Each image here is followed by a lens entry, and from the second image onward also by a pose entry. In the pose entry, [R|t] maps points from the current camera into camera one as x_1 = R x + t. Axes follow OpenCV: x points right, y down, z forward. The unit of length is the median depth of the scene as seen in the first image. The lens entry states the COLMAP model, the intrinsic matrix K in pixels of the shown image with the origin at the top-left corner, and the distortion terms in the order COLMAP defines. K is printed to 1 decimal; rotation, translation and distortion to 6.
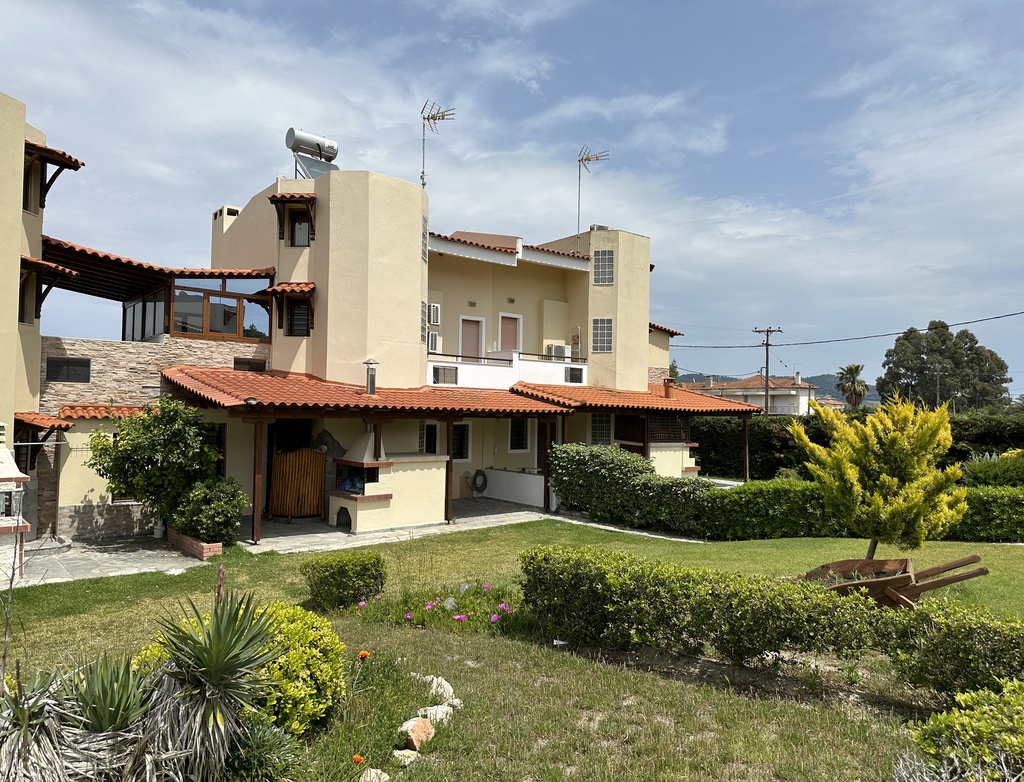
lens RADIAL K [[688.4, 0, 512.0], [0, 688.4, 391.0], [0, 0, 1]] dist [0.132473, -0.169140]
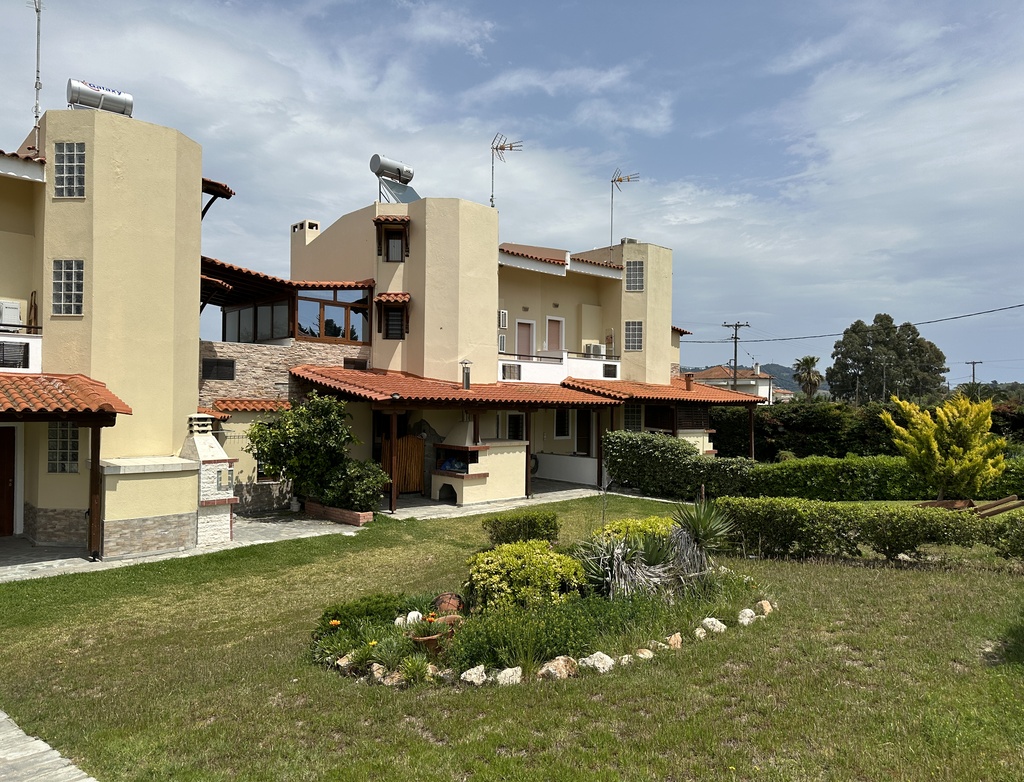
lens RADIAL K [[688.4, 0, 512.0], [0, 688.4, 391.0], [0, 0, 1]] dist [0.132473, -0.169140]
pose [[0.997800, -0.003116, 0.066220, -0.185219], [0.002136, 0.999887, 0.014862, -0.008800], [-0.066259, -0.014688, 0.997694, -0.162601]]
